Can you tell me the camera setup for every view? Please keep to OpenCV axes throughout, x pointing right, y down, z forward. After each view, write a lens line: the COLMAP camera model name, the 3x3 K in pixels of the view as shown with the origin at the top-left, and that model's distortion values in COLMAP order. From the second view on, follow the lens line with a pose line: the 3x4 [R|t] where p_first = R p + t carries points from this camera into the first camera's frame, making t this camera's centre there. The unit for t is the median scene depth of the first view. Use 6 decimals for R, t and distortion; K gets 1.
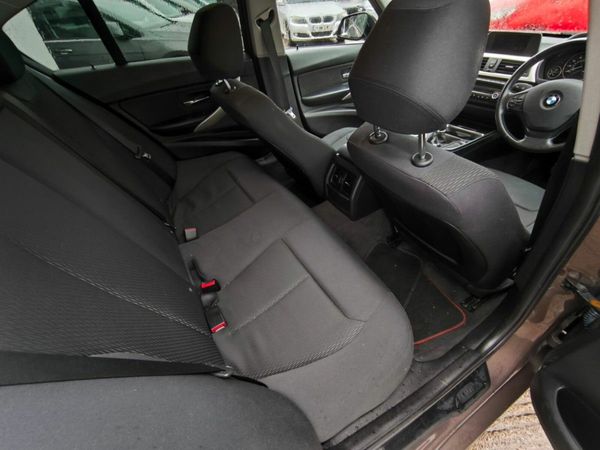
lens RADIAL K [[275.3, 0, 300.0], [0, 275.3, 225.0], [0, 0, 1]] dist [0.003448, 0.000015]
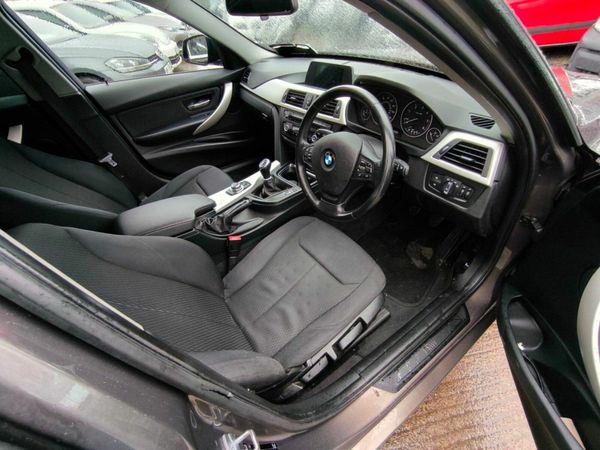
lens RADIAL K [[275.3, 0, 300.0], [0, 275.3, 225.0], [0, 0, 1]] dist [0.003448, 0.000015]
pose [[0.996598, -0.070765, 0.042256, 0.574072], [0.070498, 0.997482, 0.007785, -0.204322], [-0.042701, -0.004779, 0.999076, 0.159469]]
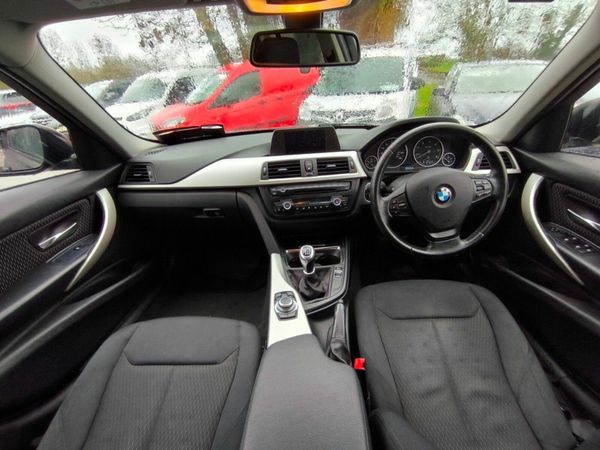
lens RADIAL K [[276.7, 0, 300.0], [0, 276.7, 225.0], [0, 0, 1]] dist [0.008841, 0.000334]
pose [[0.544942, -0.355058, 0.759587, 0.075485], [0.561077, 0.827615, -0.015670, -0.431879], [-0.623082, 0.434726, 0.650217, 0.575906]]
